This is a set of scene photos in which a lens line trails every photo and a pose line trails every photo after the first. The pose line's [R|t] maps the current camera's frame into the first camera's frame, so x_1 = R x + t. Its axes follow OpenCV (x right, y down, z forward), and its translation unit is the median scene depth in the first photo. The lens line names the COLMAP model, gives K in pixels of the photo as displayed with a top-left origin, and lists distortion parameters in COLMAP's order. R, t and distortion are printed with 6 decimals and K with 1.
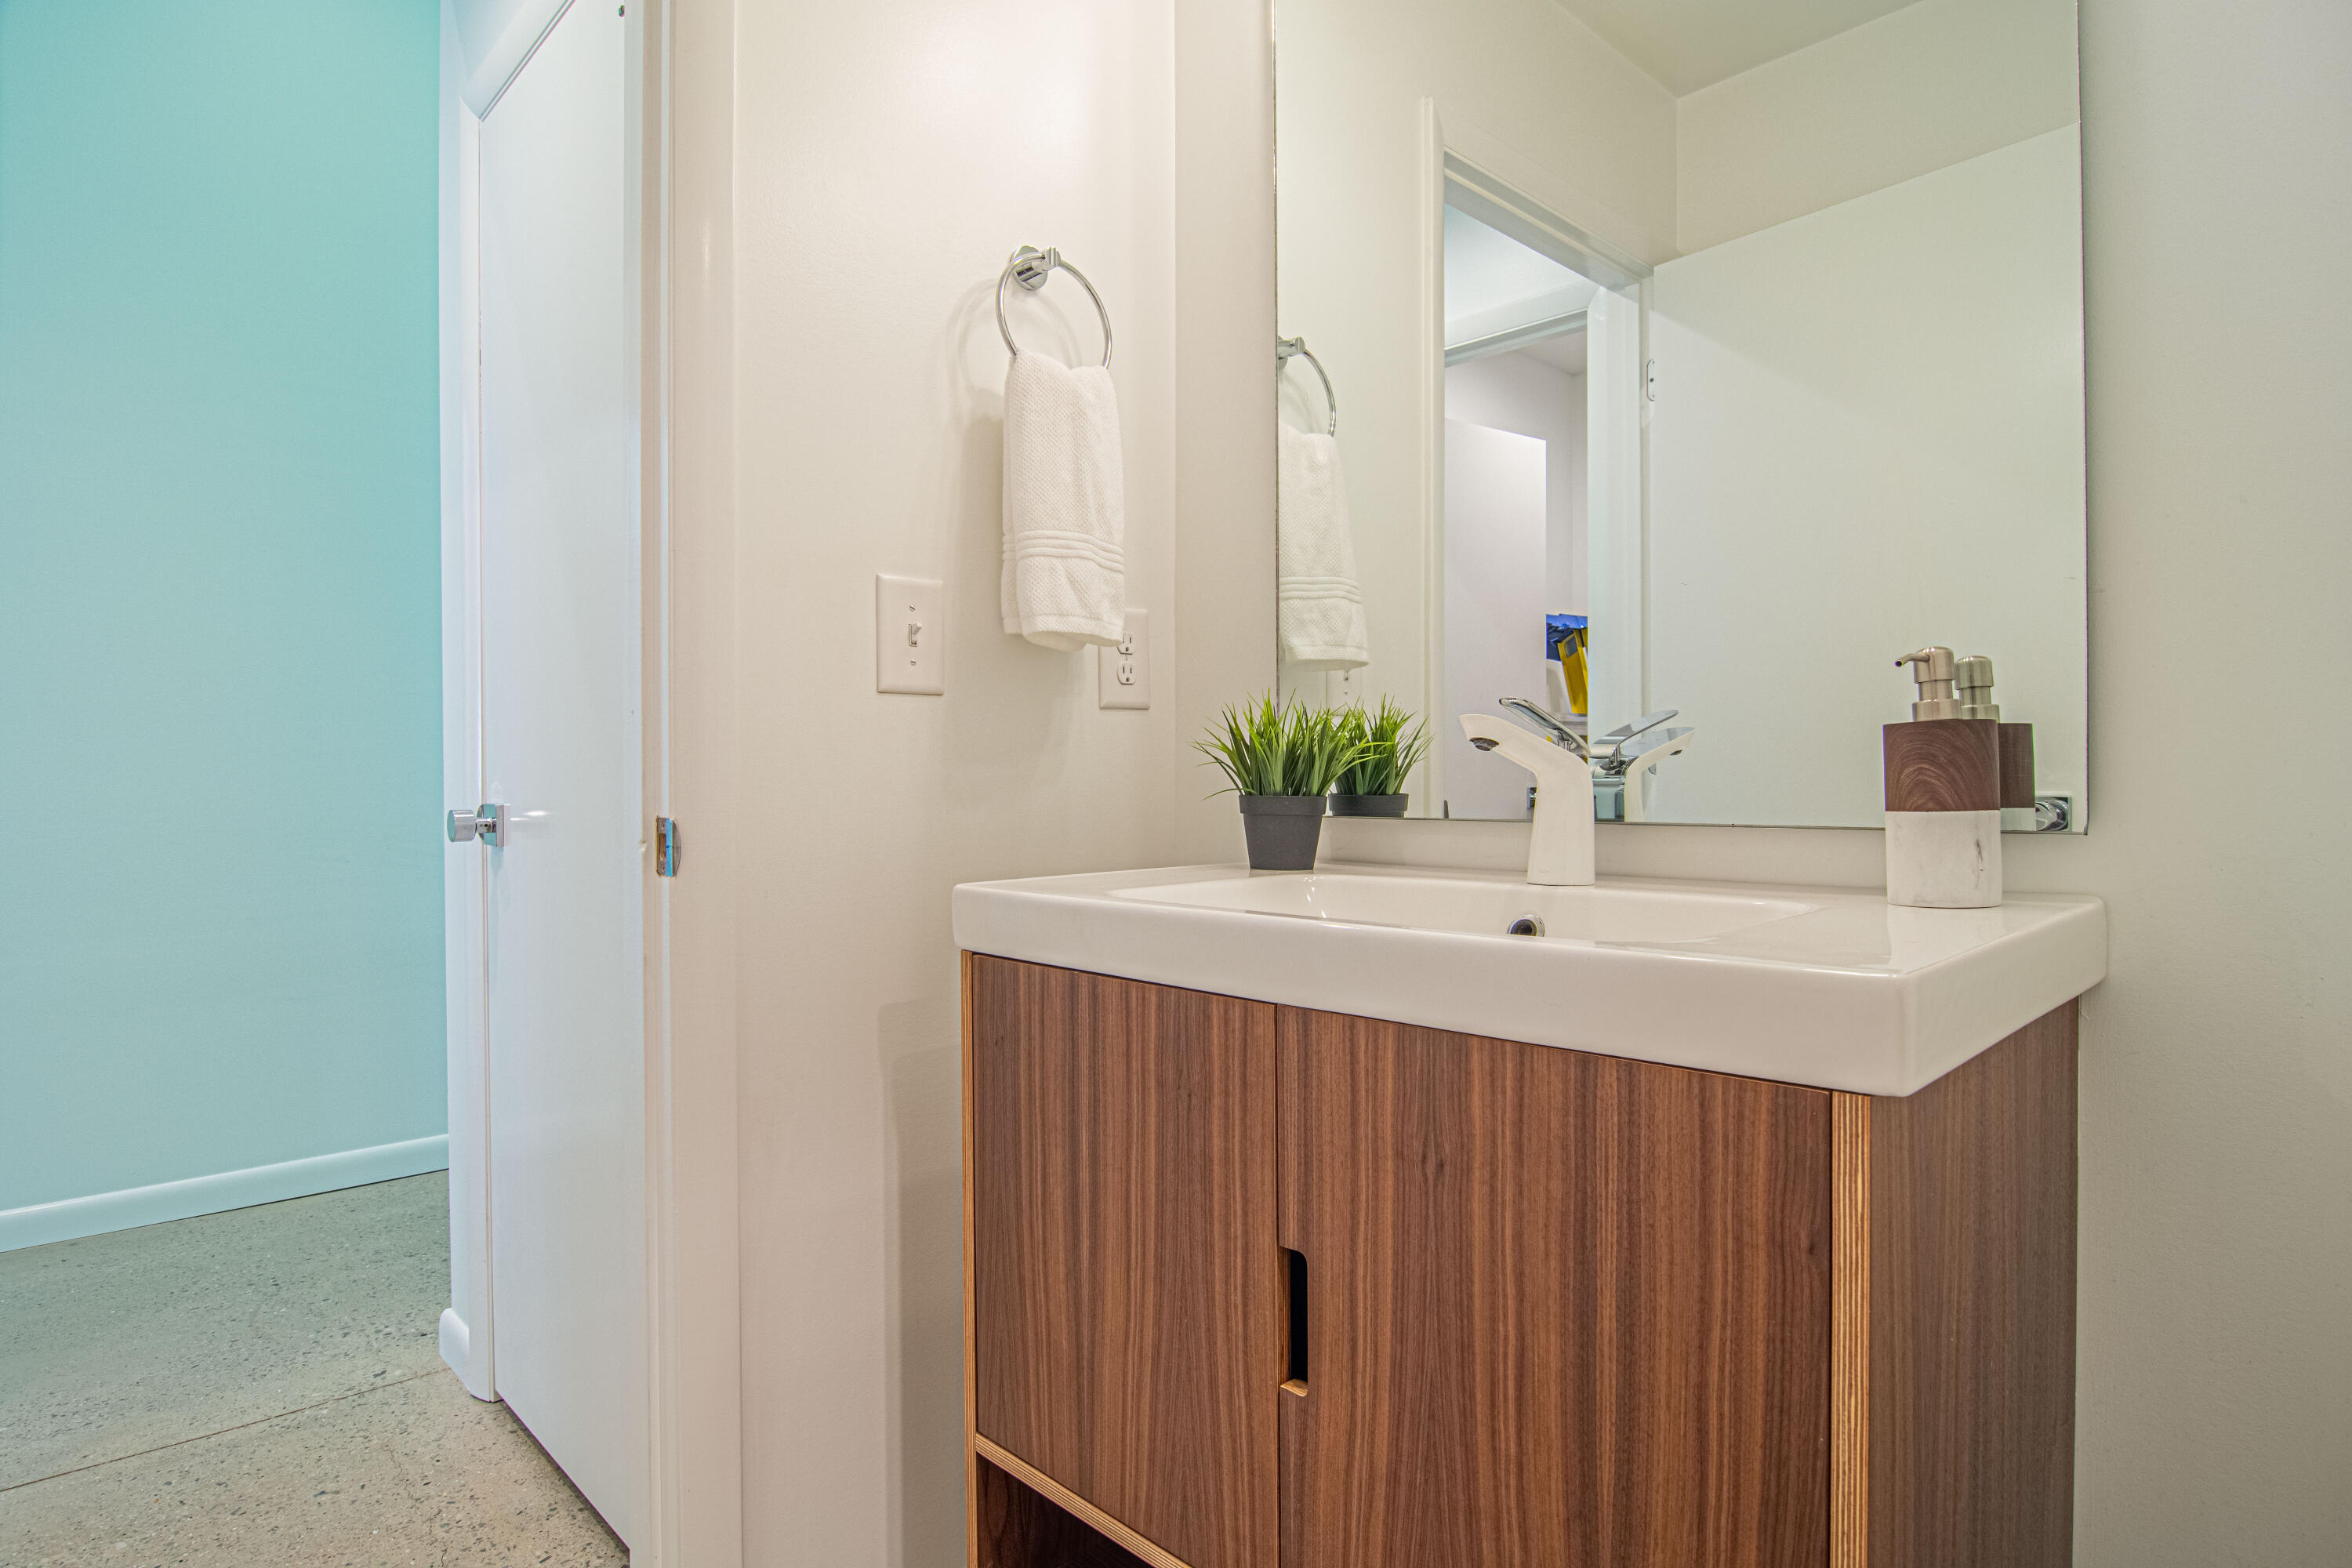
lens RADIAL K [[1281.3, 0, 1176.0], [0, 1281.3, 784.0], [0, 0, 1]] dist [-0.013868, -0.001098]
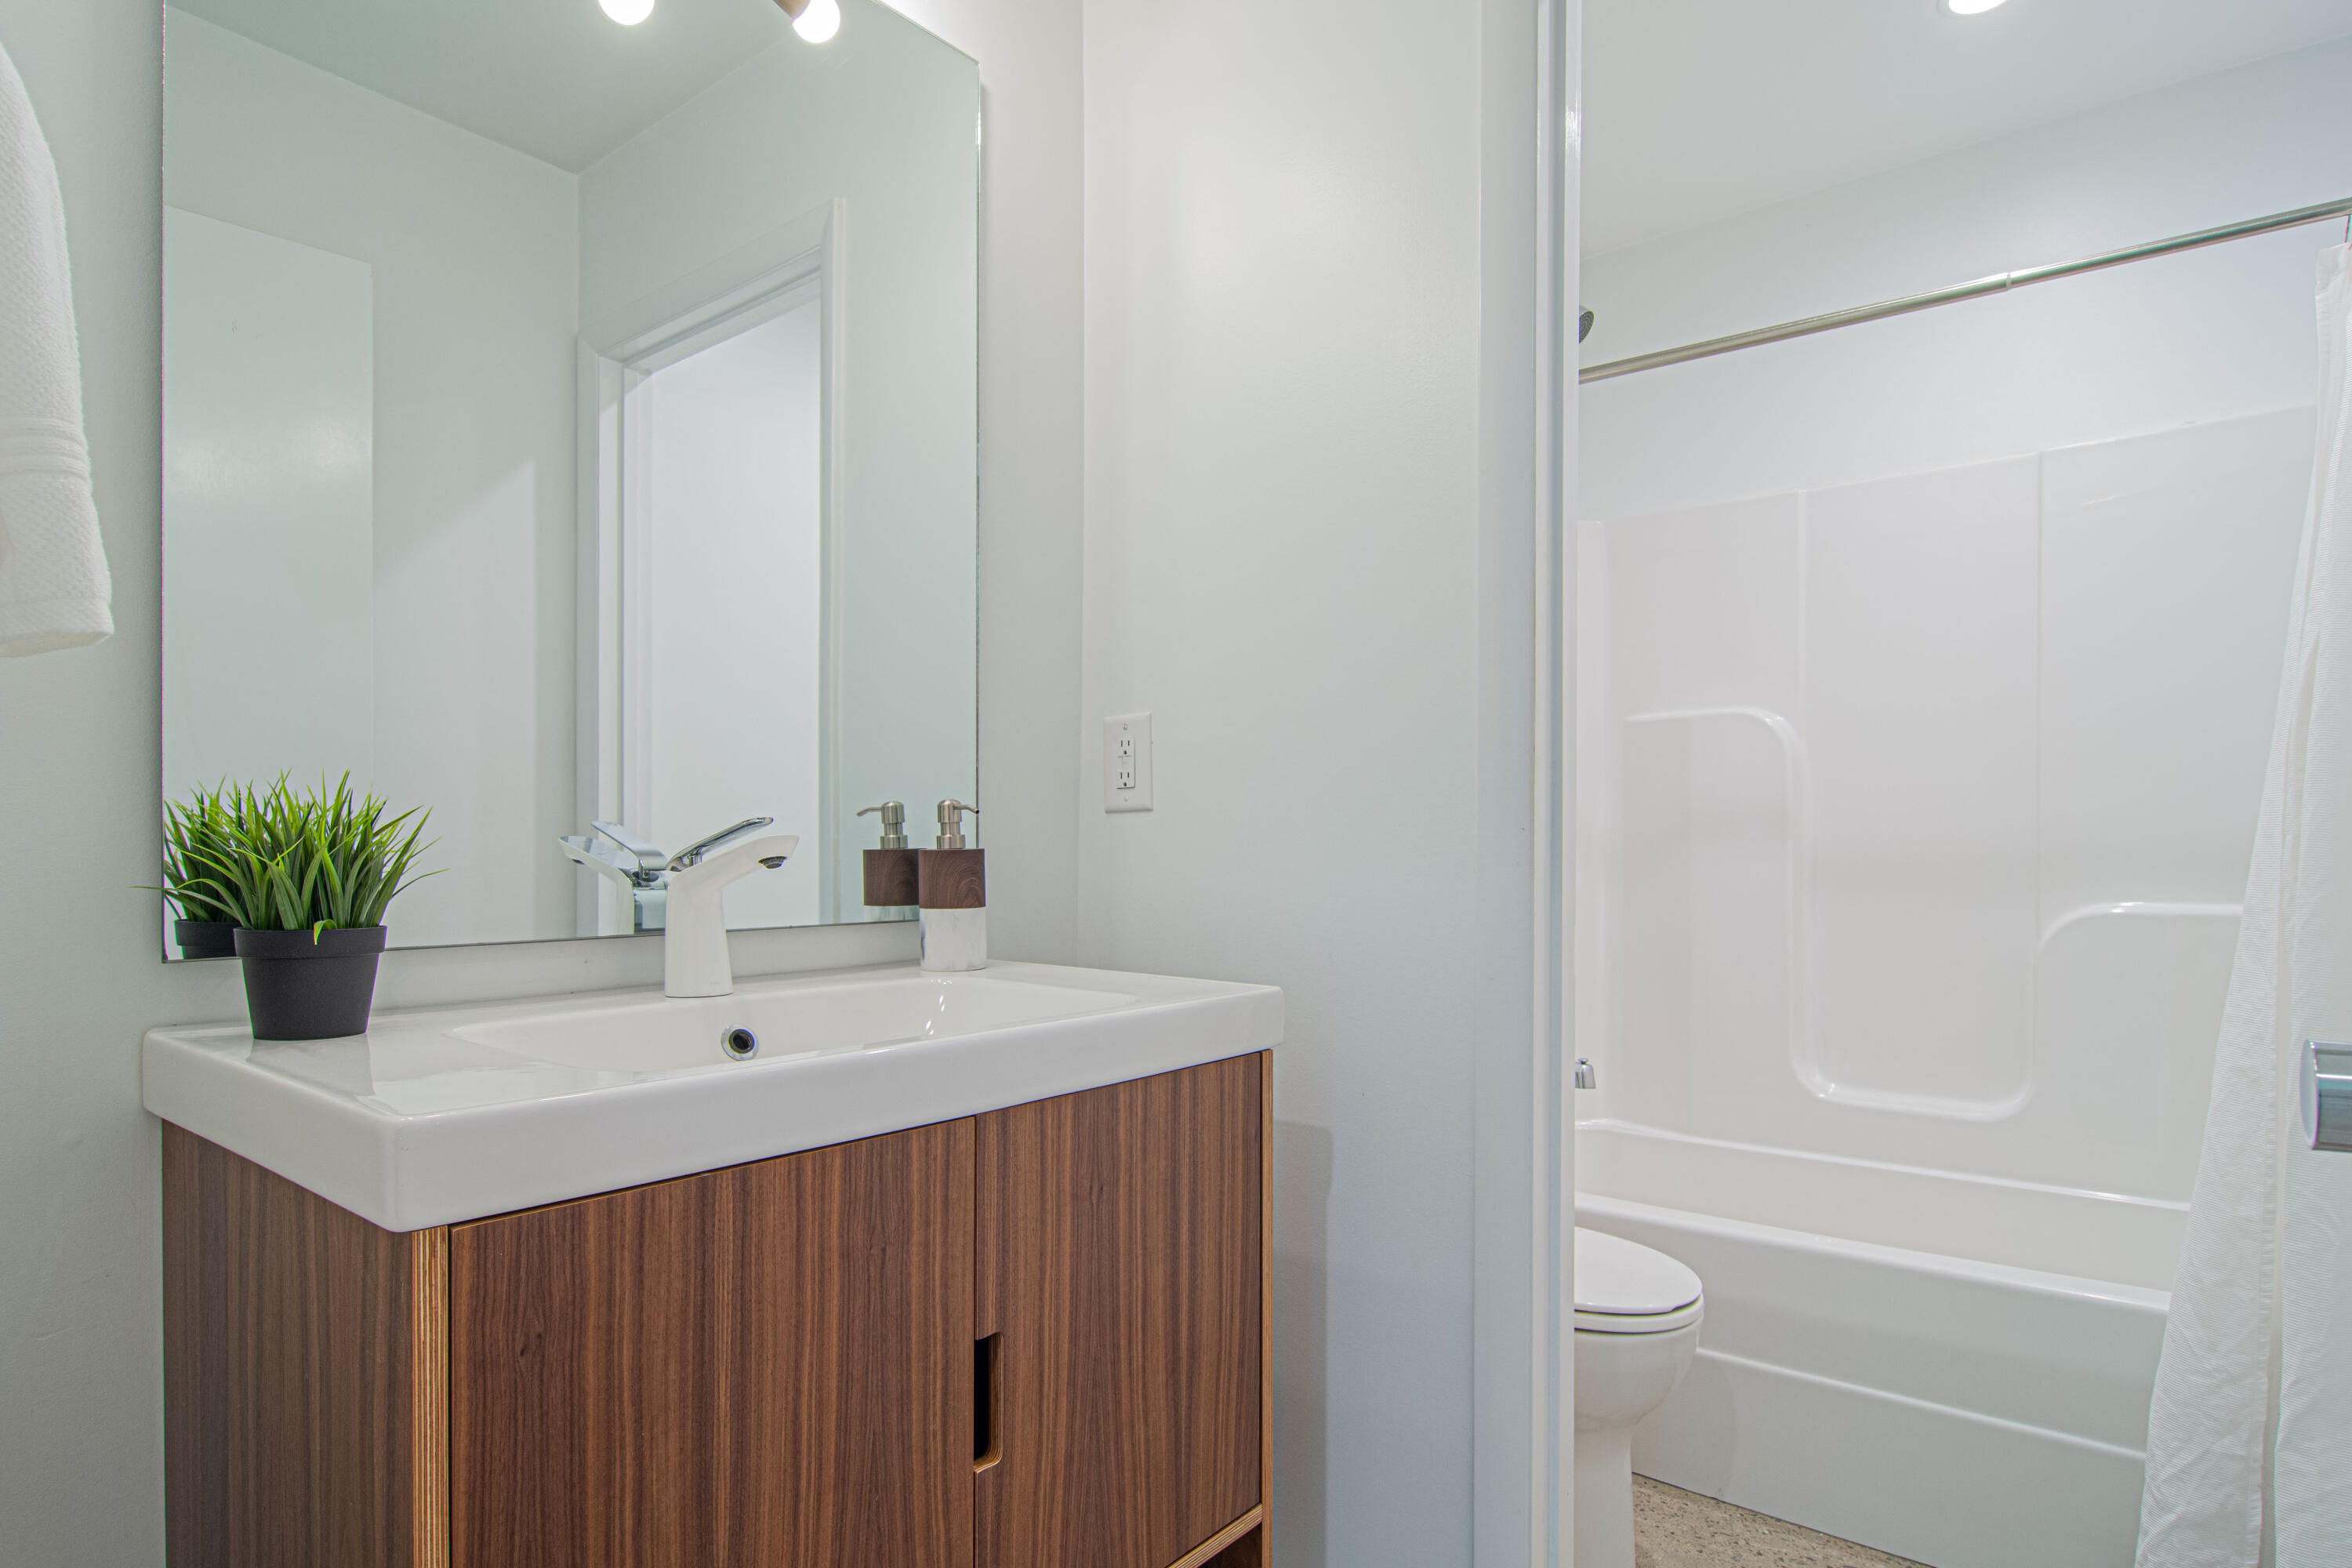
lens RADIAL K [[1272.8, 0, 1170.3], [0, 1272.8, 850.6], [0, 0, 1]] dist [0.000626, -0.001954]
pose [[-0.119018, 0.002191, 0.992890, -1.023285], [0.003869, 0.999991, -0.001743, -0.046865], [-0.992885, 0.003634, -0.119025, 0.993725]]
